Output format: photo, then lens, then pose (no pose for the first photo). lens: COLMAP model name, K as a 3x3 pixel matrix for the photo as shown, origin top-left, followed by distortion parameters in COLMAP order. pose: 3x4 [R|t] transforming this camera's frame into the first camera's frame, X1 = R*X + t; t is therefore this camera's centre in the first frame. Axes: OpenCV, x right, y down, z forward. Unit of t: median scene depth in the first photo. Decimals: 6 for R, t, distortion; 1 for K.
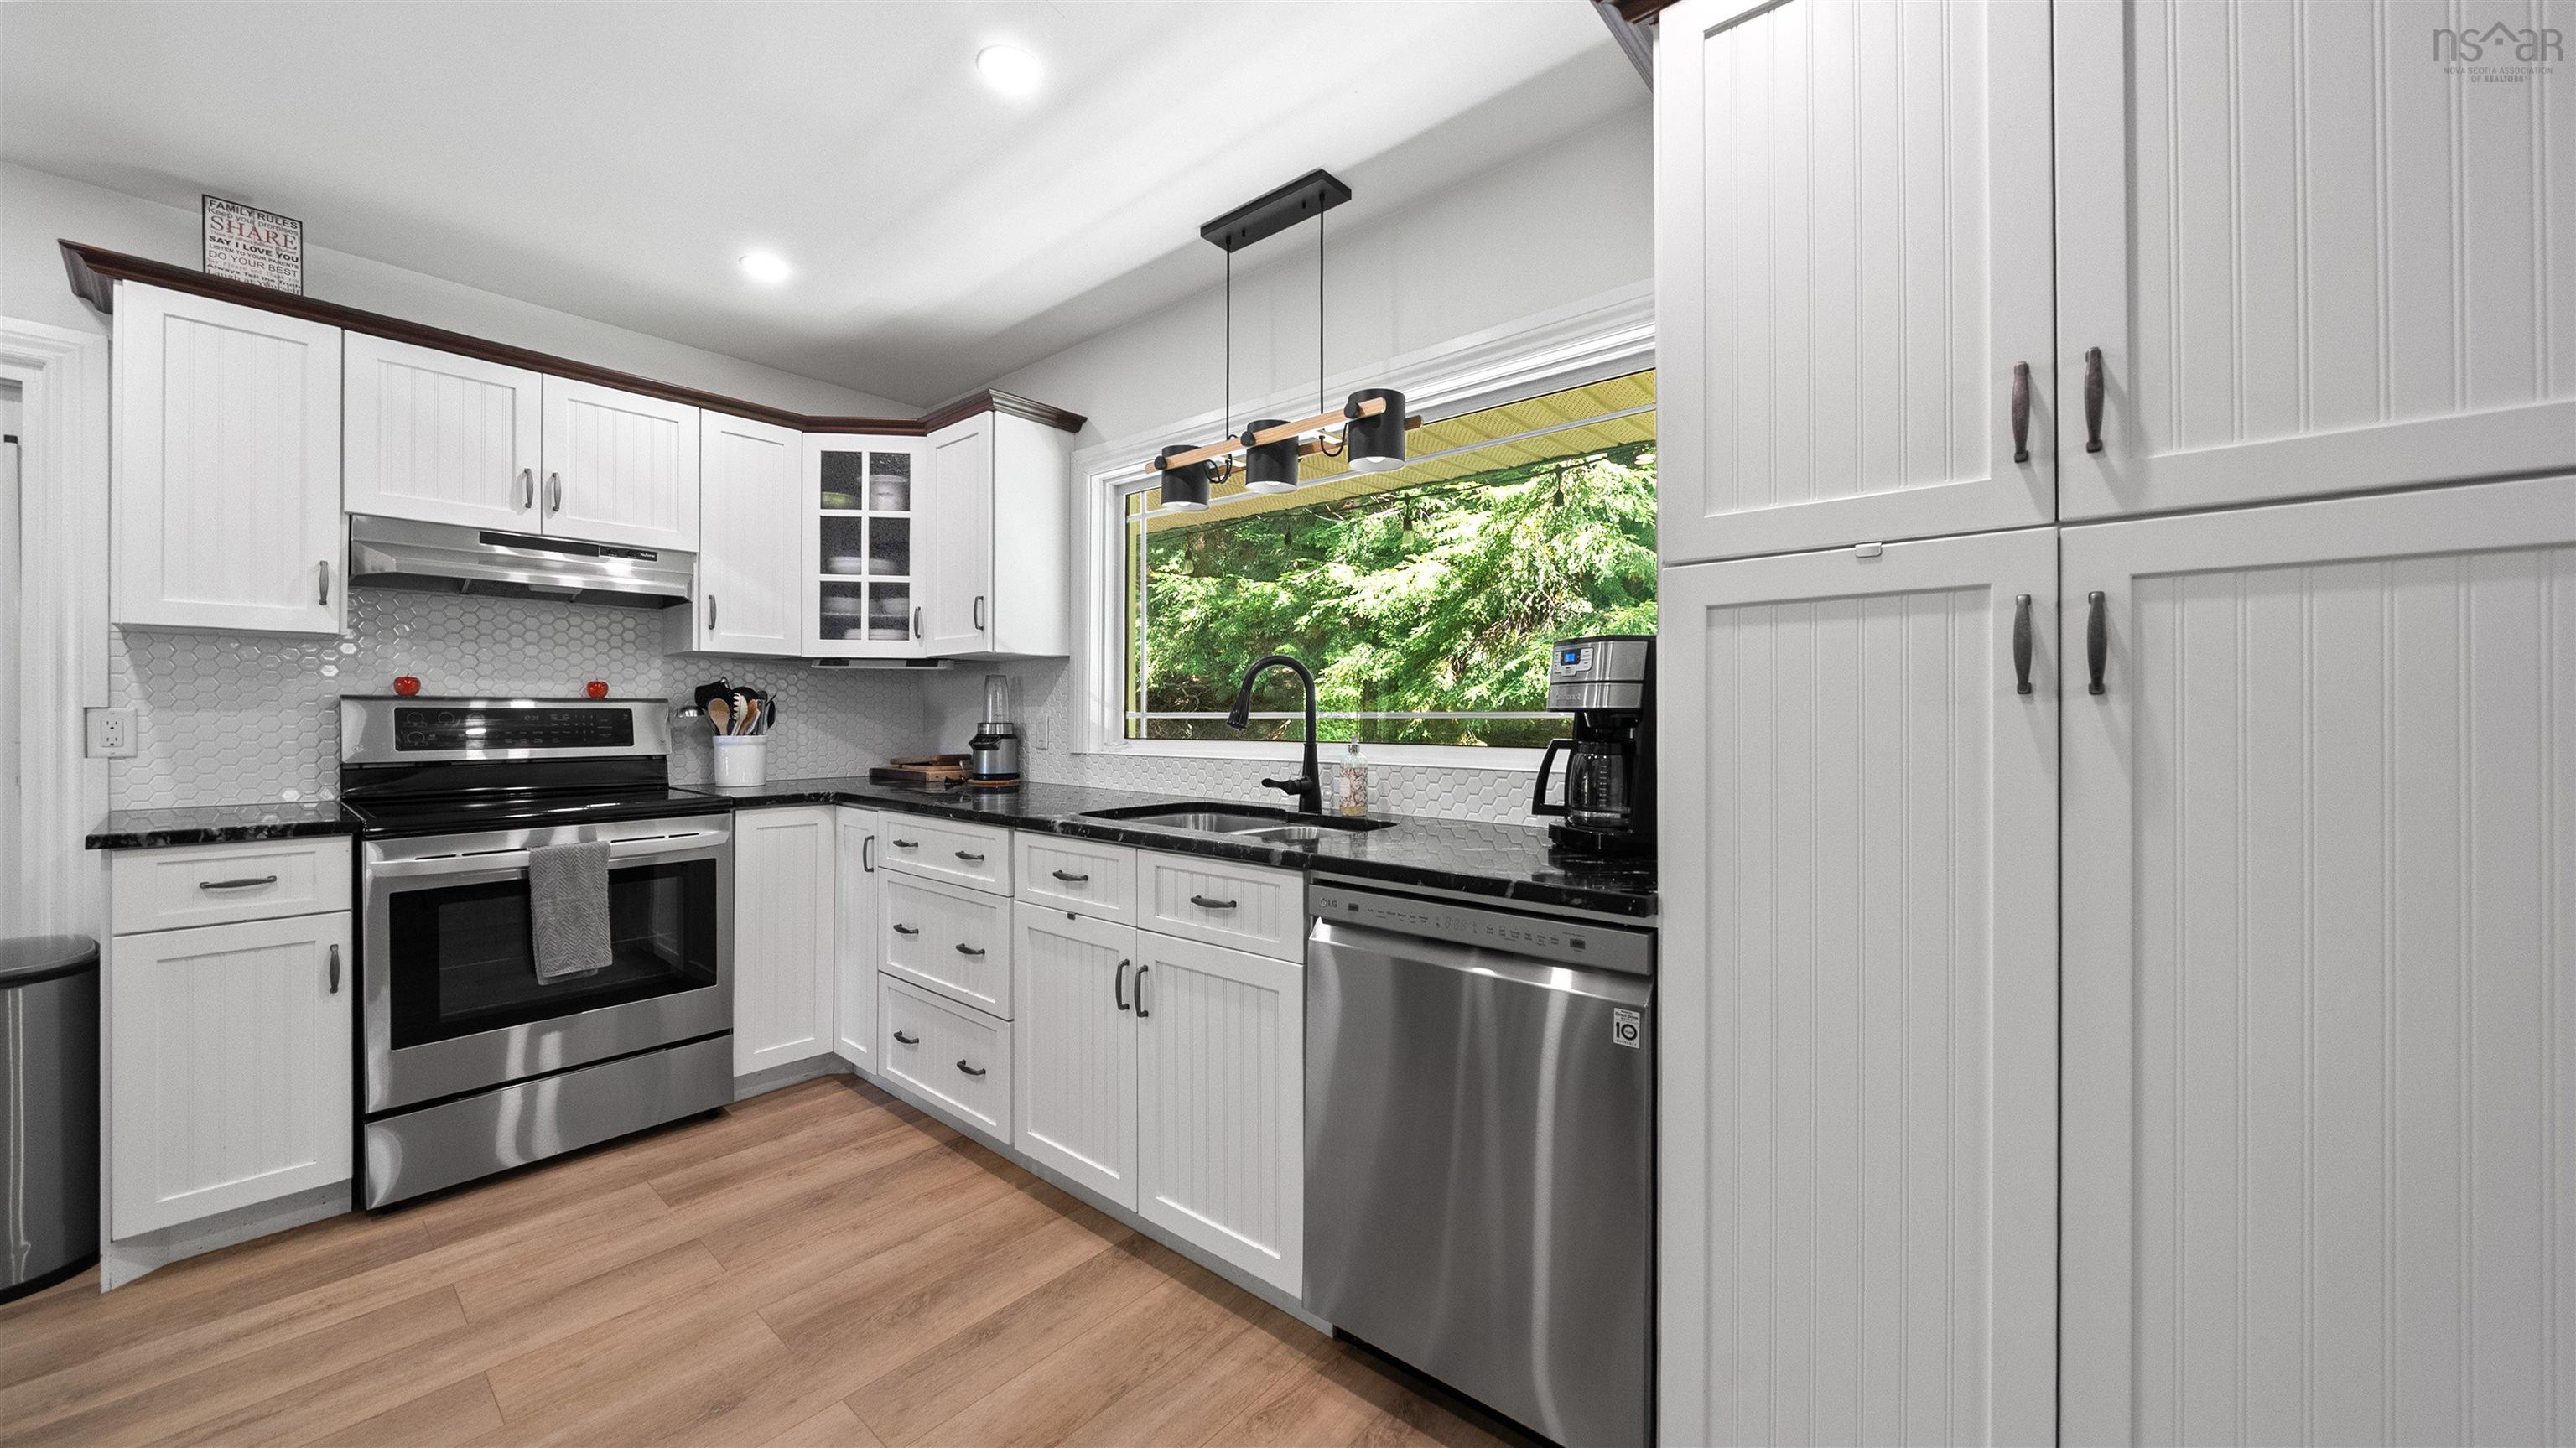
lens RADIAL K [[911.8, 0, 1263.3], [0, 911.8, 721.7], [0, 0, 1]] dist [-0.001682, -0.000694]
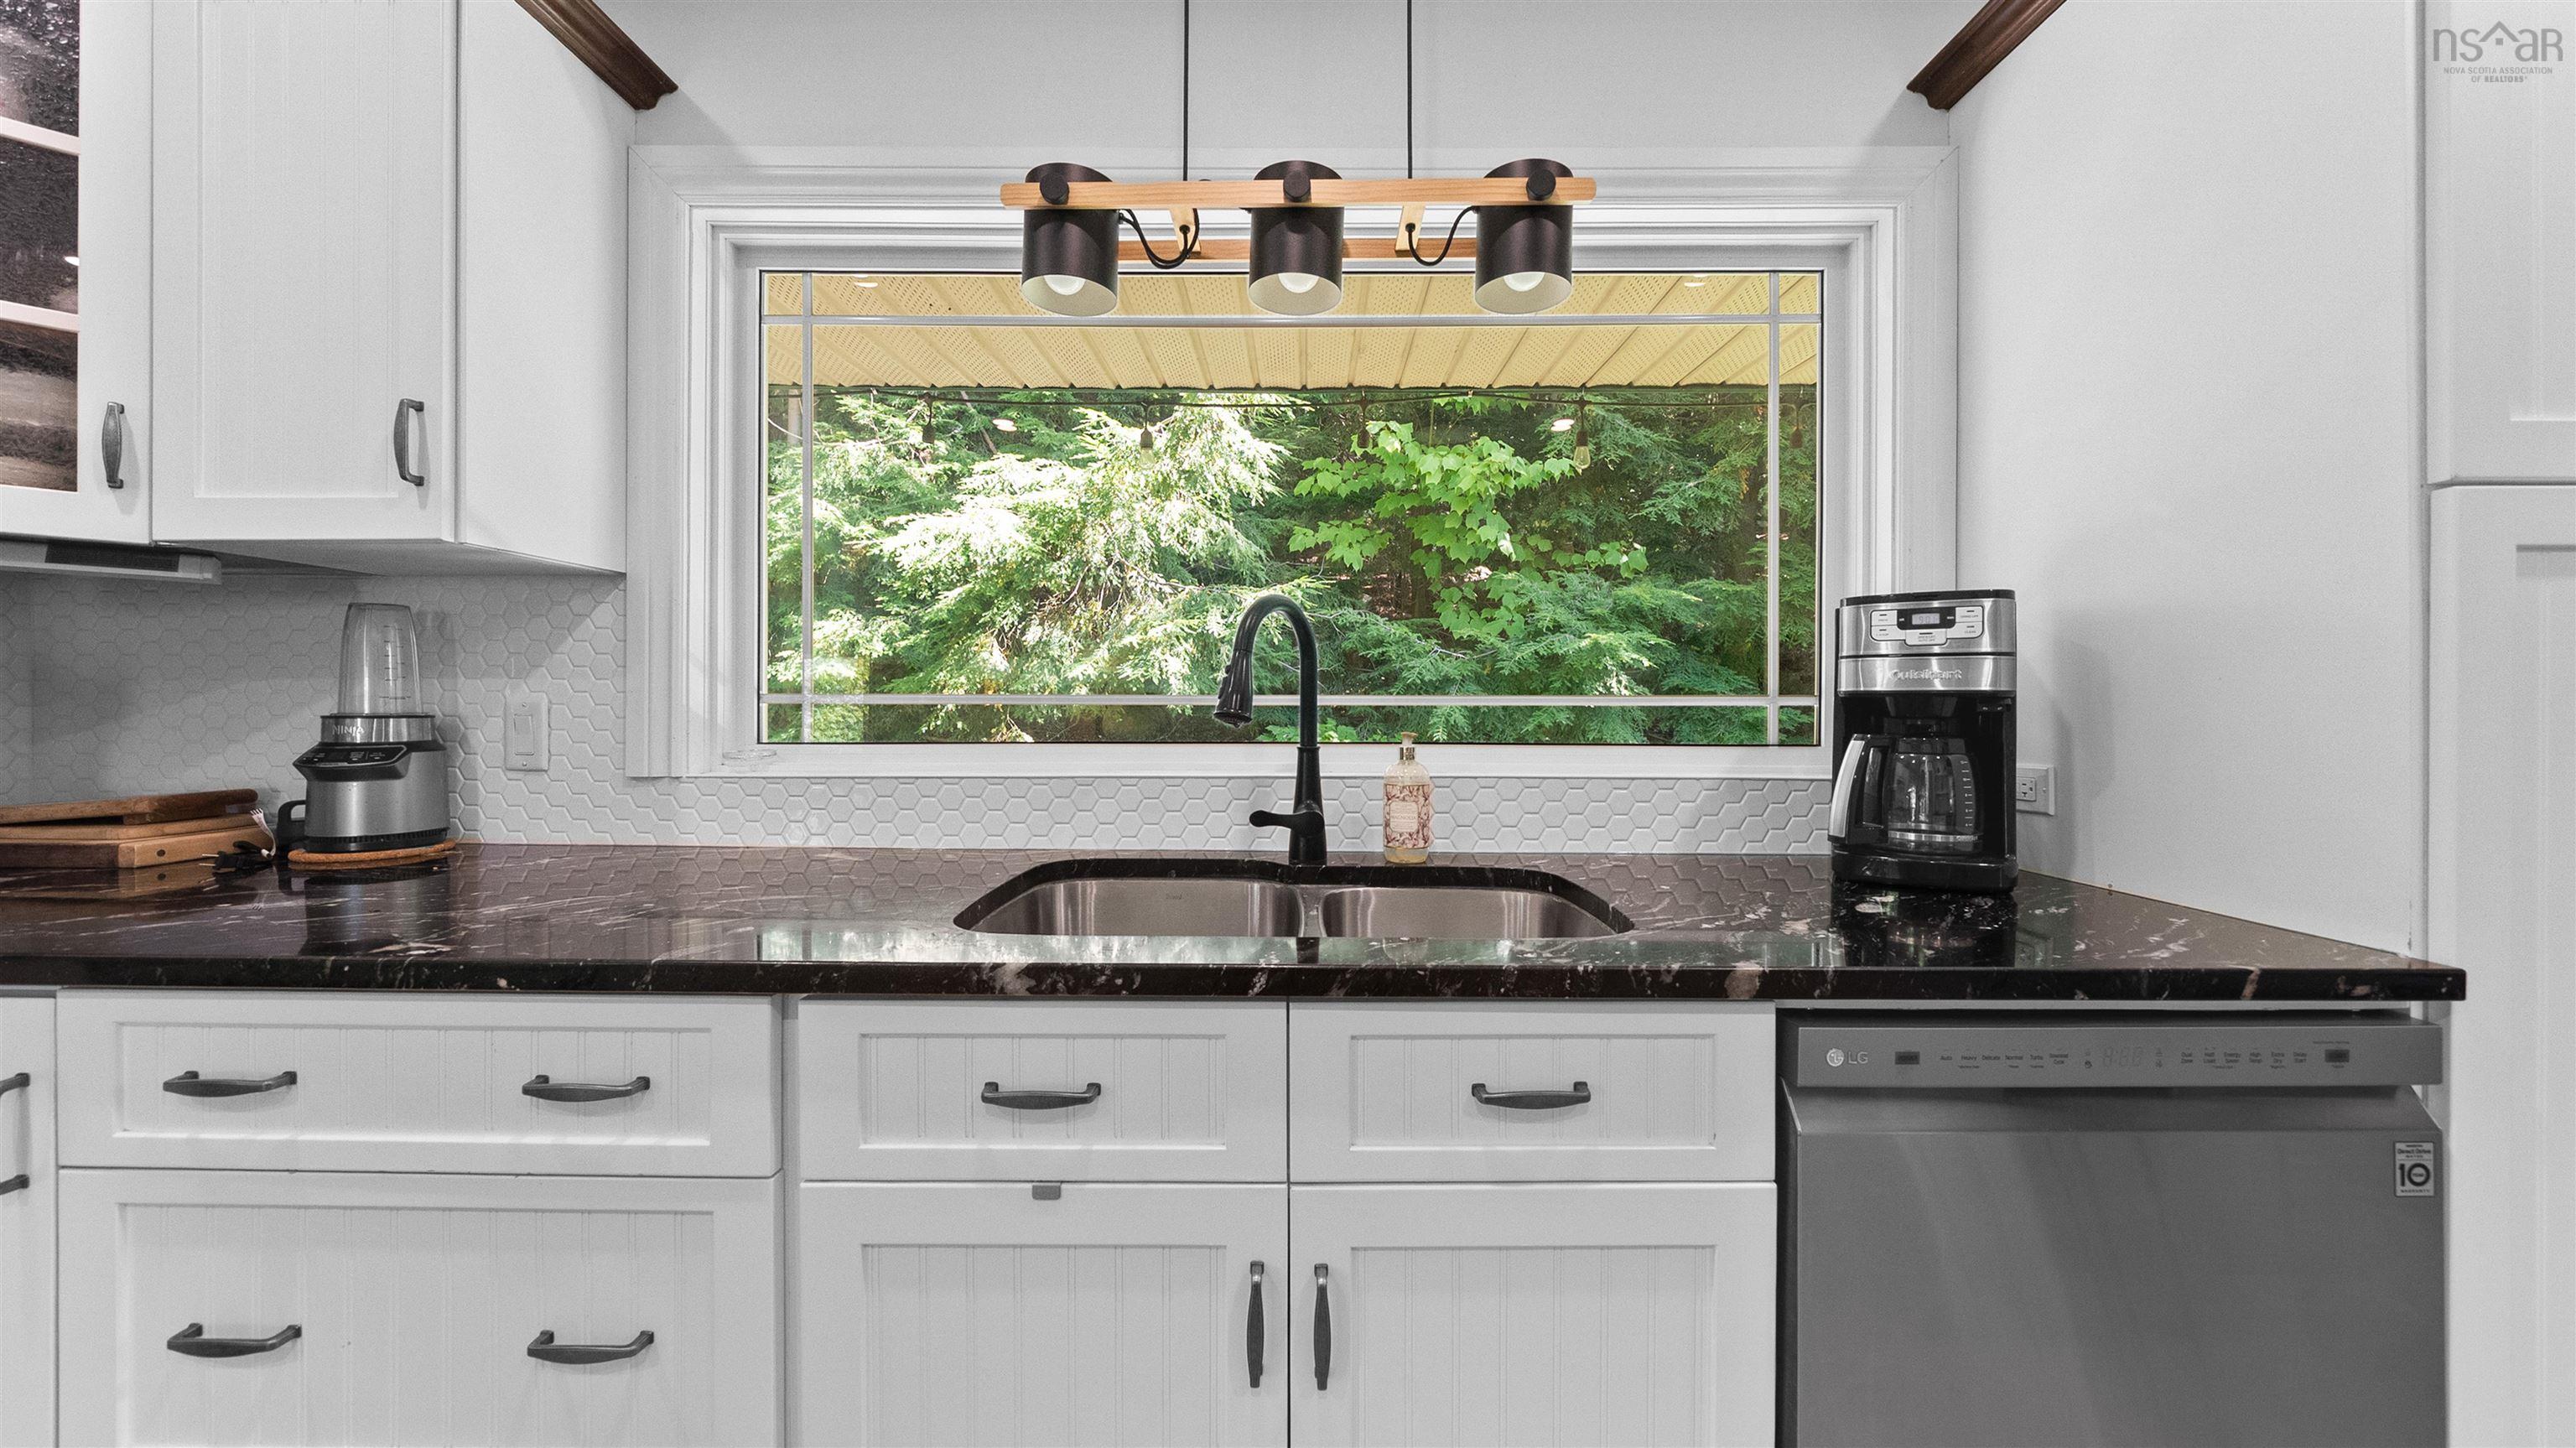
lens RADIAL K [[911.8, 0, 1288.9], [0, 911.8, 714.5], [0, 0, 1]] dist [-0.001682, -0.000694]
pose [[0.756100, -0.005535, 0.654433, -0.259733], [0.002274, 0.999980, 0.005829, -0.000627], [-0.654453, -0.002919, 0.756097, 0.410772]]
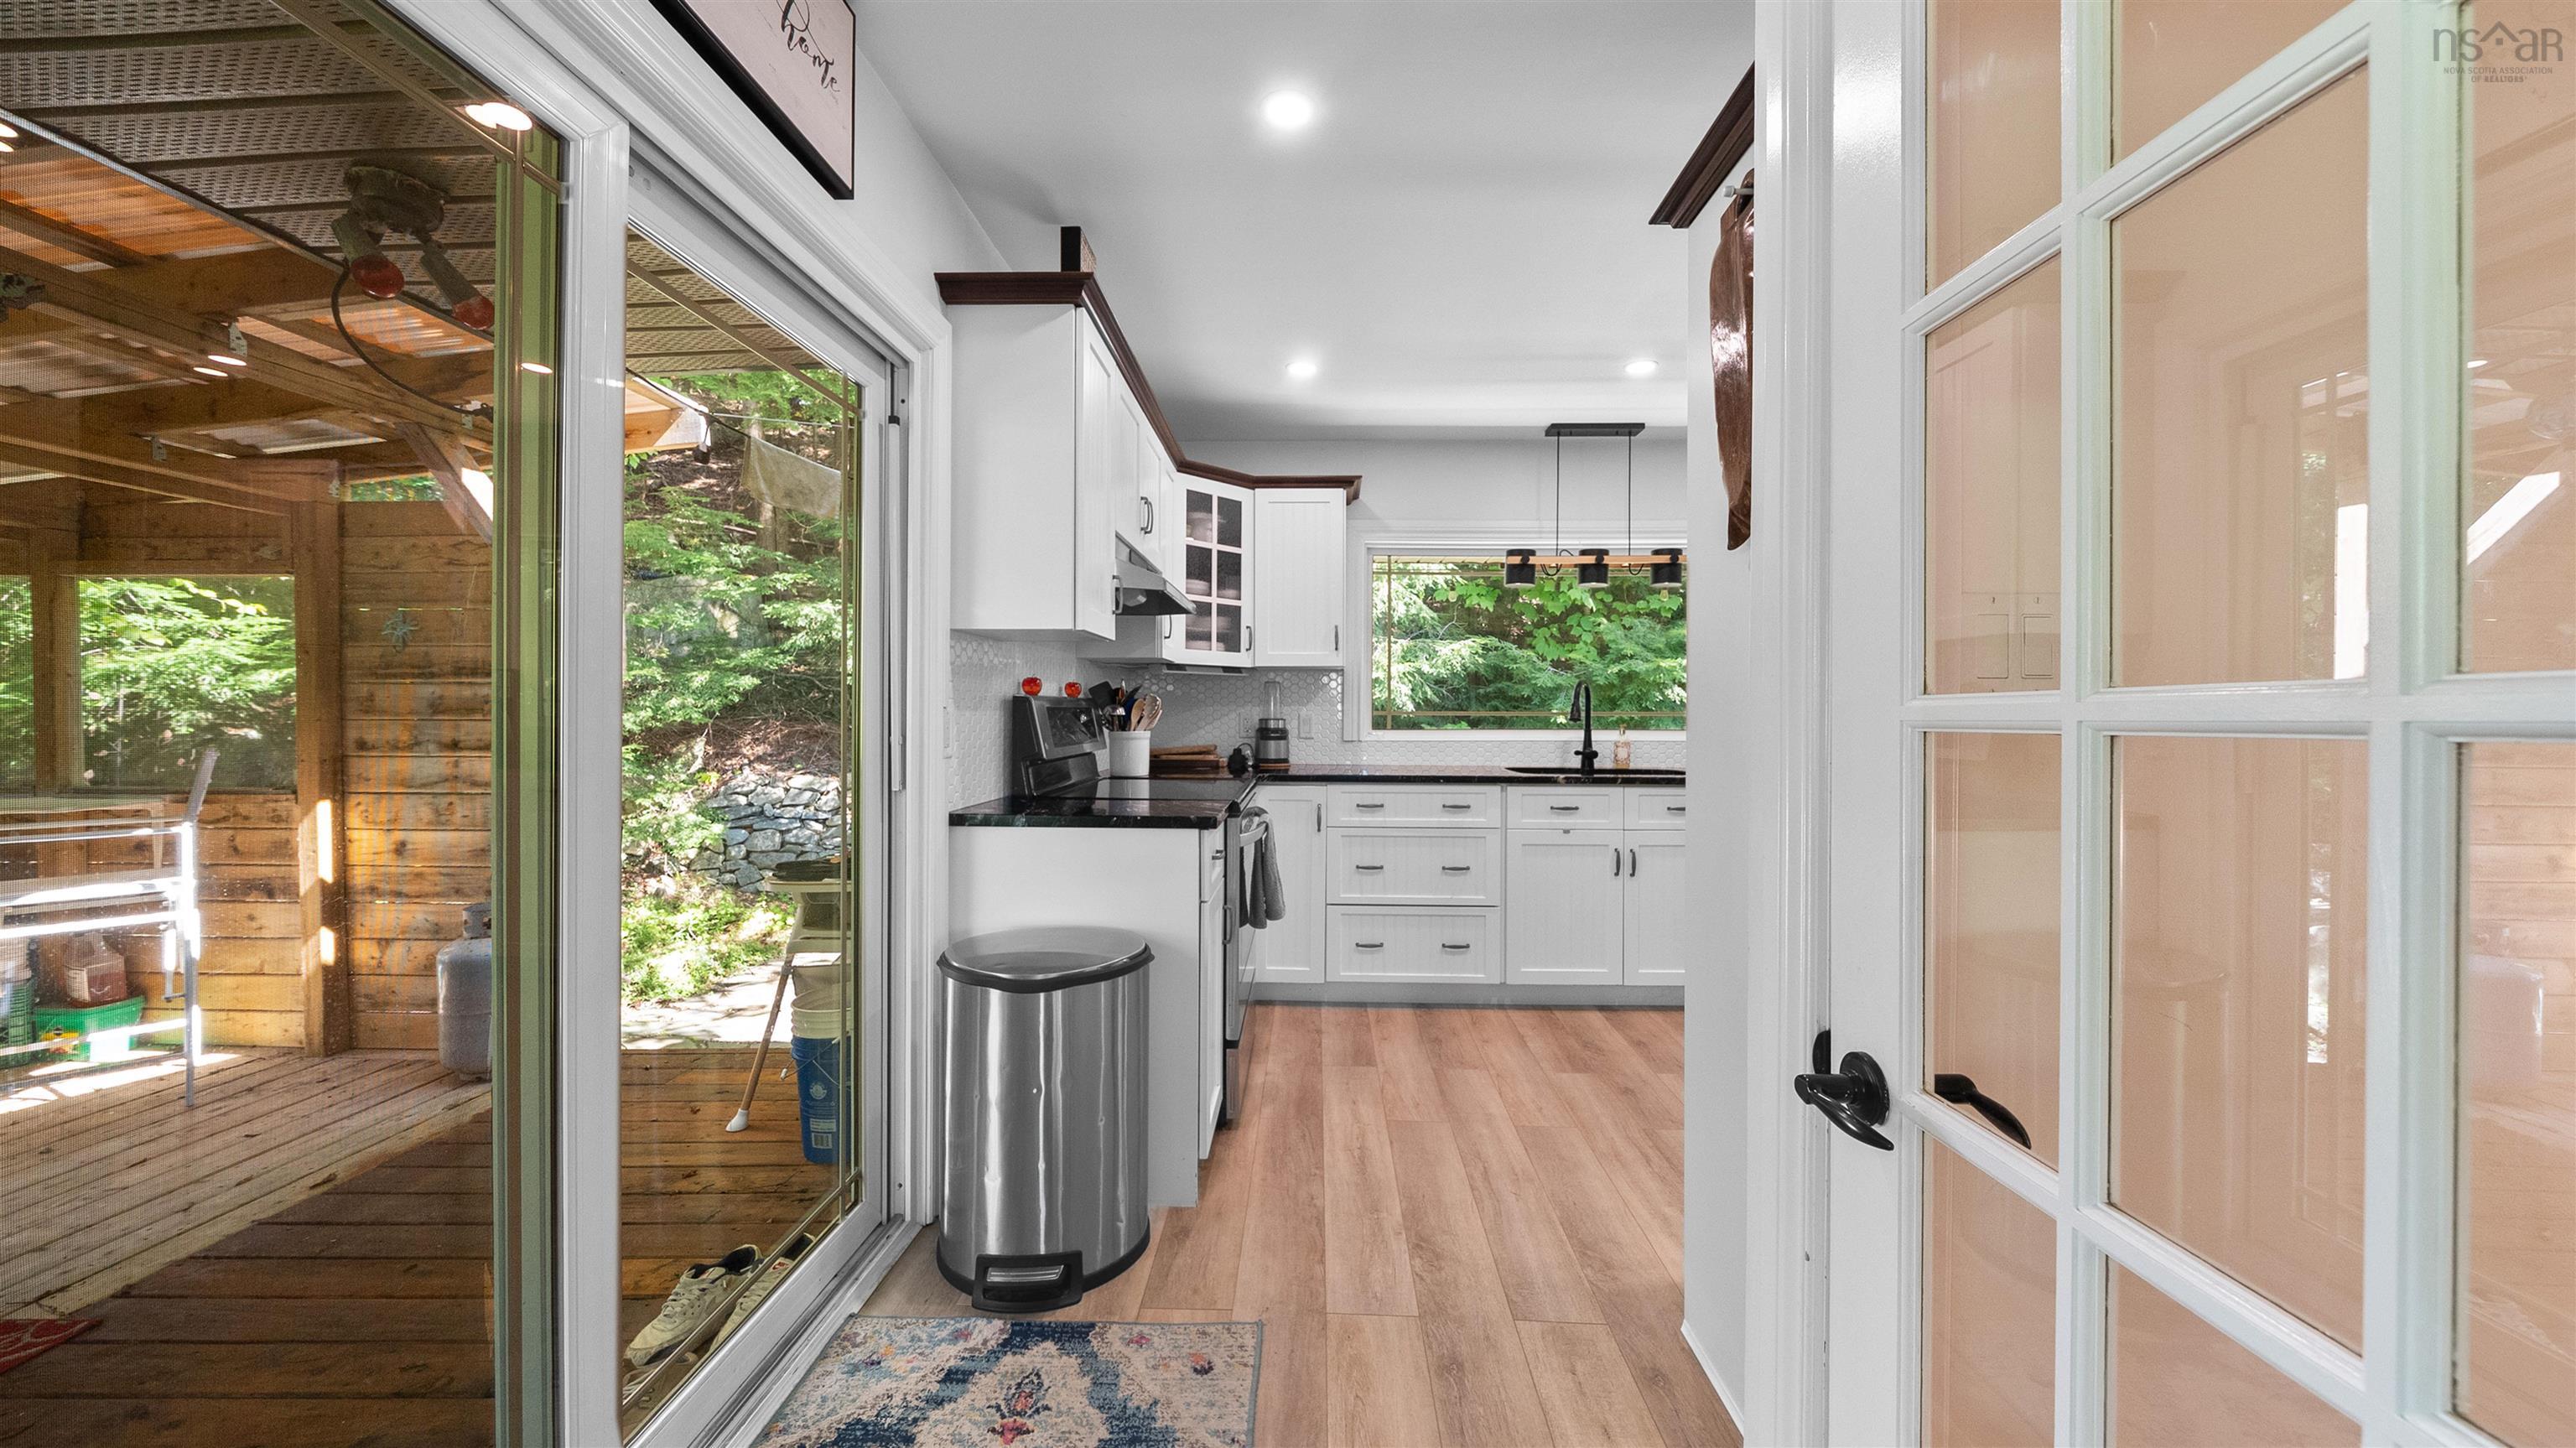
lens RADIAL K [[911.8, 0, 1277.5], [0, 911.8, 721.2], [0, 0, 1]] dist [-0.001682, -0.000694]
pose [[0.774895, -0.003430, 0.632081, -1.131964], [0.000020, 0.999985, 0.005402, -0.002581], [-0.632090, -0.004174, 0.774884, 0.010087]]
